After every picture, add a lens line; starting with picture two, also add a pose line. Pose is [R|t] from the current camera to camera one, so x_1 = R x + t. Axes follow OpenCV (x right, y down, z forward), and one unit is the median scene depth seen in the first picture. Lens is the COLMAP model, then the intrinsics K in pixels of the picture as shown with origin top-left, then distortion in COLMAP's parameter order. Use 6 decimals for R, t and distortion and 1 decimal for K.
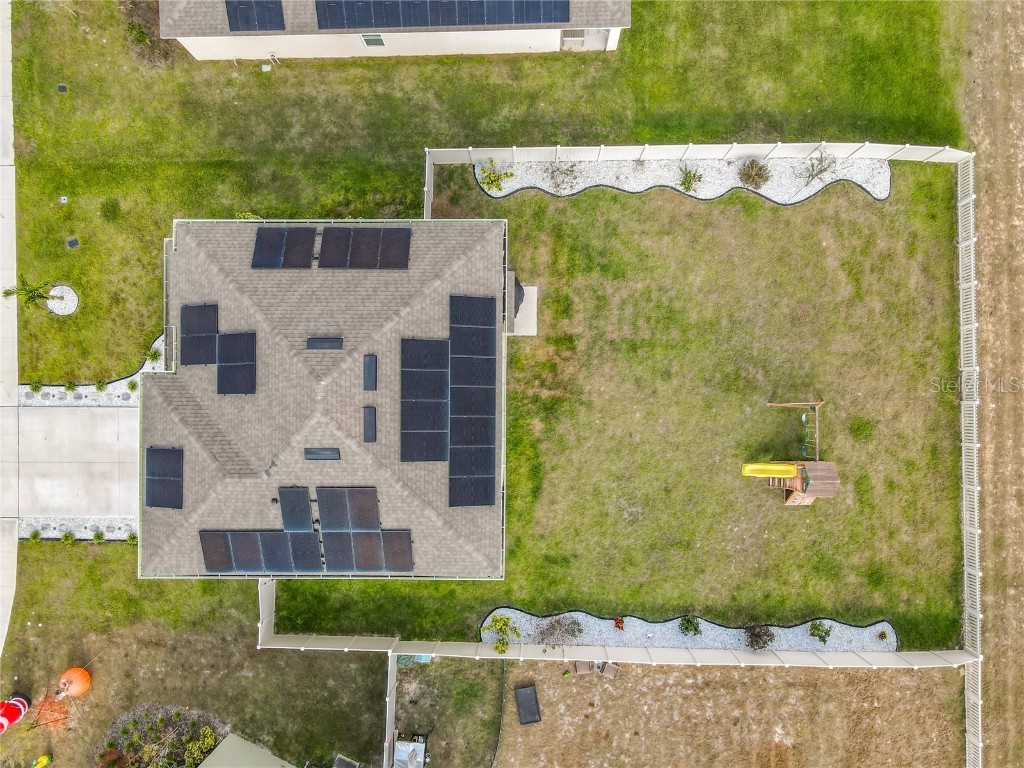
lens RADIAL K [[774.4, 0, 528.4], [0, 774.4, 410.4], [0, 0, 1]] dist [0.010623, 0.006637]
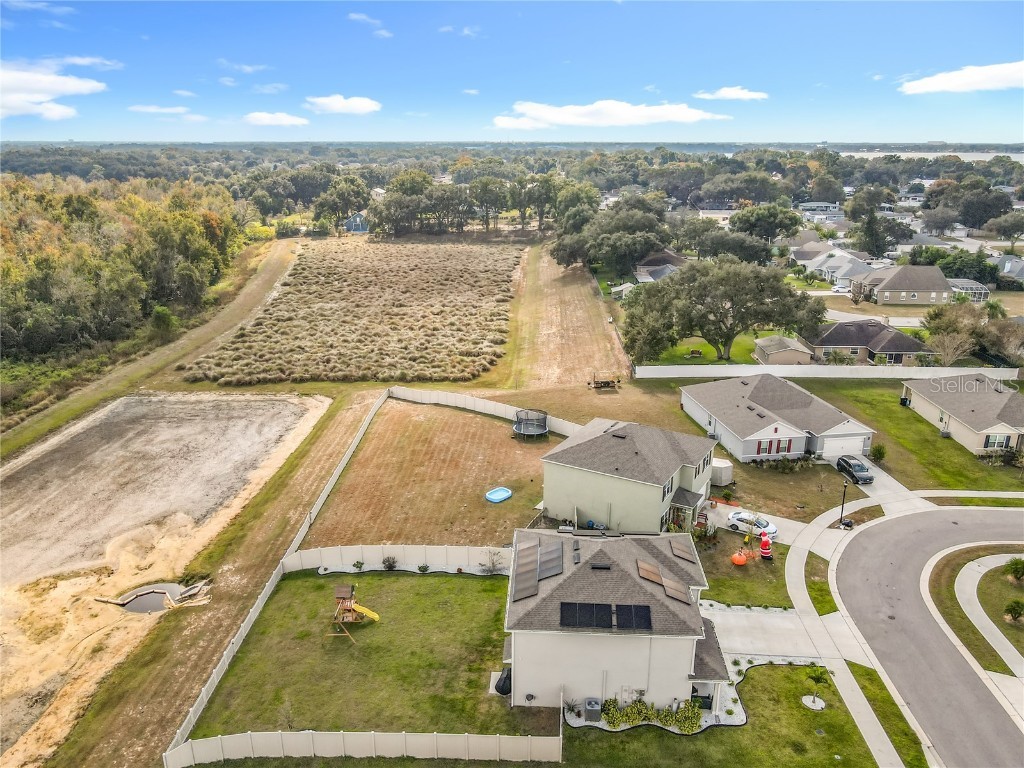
lens RADIAL K [[767.9, 0, 508.5], [0, 767.9, 406.5], [0, 0, 1]] dist [0.008007, 0.004032]
pose [[-0.998502, -0.001980, 0.054679, -0.105593], [0.052247, -0.331252, 0.942095, -1.368719], [0.016247, 0.943540, 0.330859, -0.011038]]
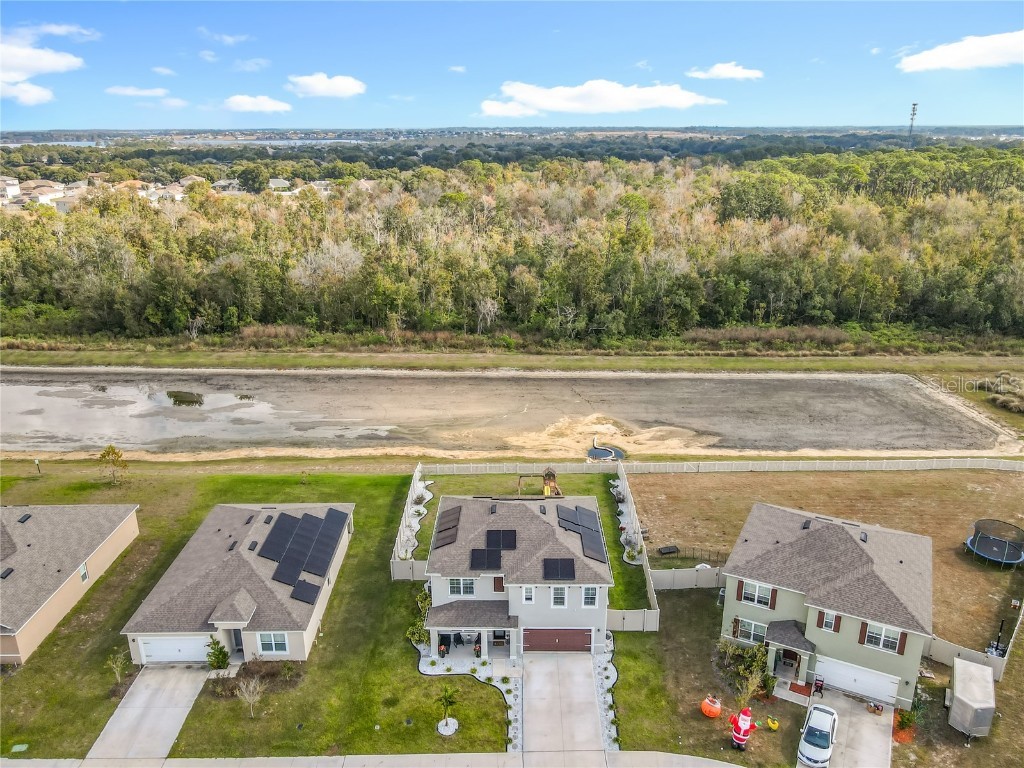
lens RADIAL K [[761.2, 0, 506.2], [0, 761.2, 398.0], [0, 0, 1]] dist [-0.000353, 0.000021]
pose [[0.012660, -0.319756, 0.947415, -1.744601], [0.999888, -0.003548, -0.014559, -0.013013], [0.008017, 0.947493, 0.319675, -0.010909]]
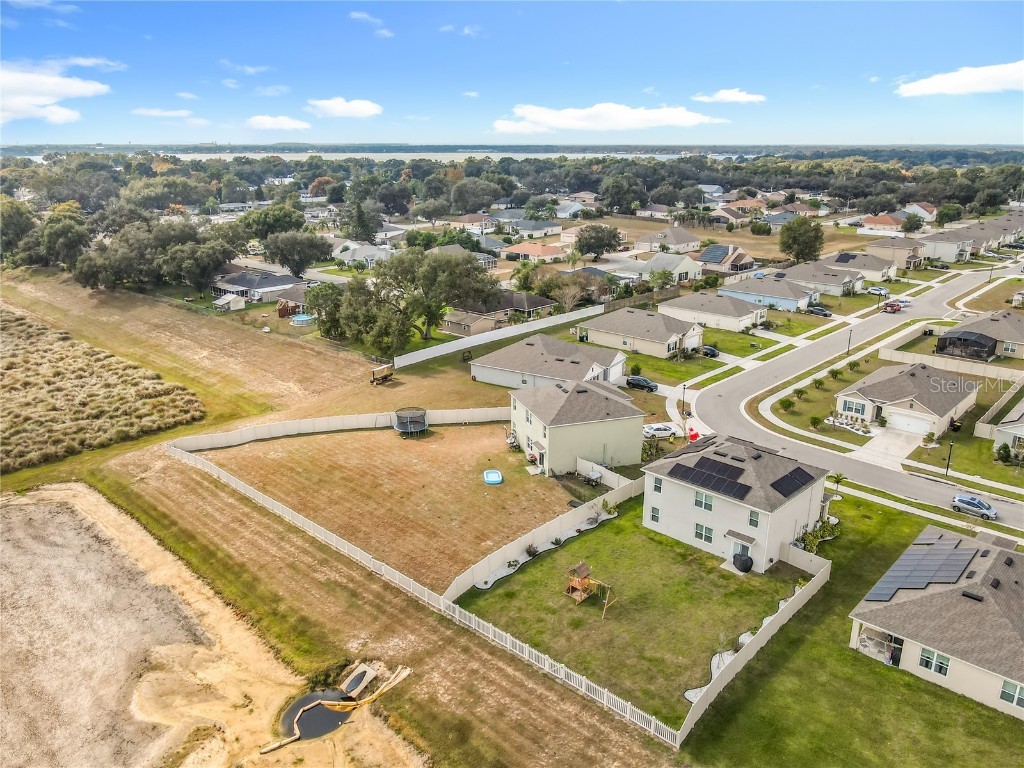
lens RADIAL K [[767.9, 0, 508.5], [0, 767.9, 406.5], [0, 0, 1]] dist [0.008007, 0.004032]
pose [[-0.692457, 0.251024, -0.676380, 1.598259], [-0.721408, -0.229800, 0.653270, -0.892269], [0.008554, 0.940308, 0.340218, -0.051819]]
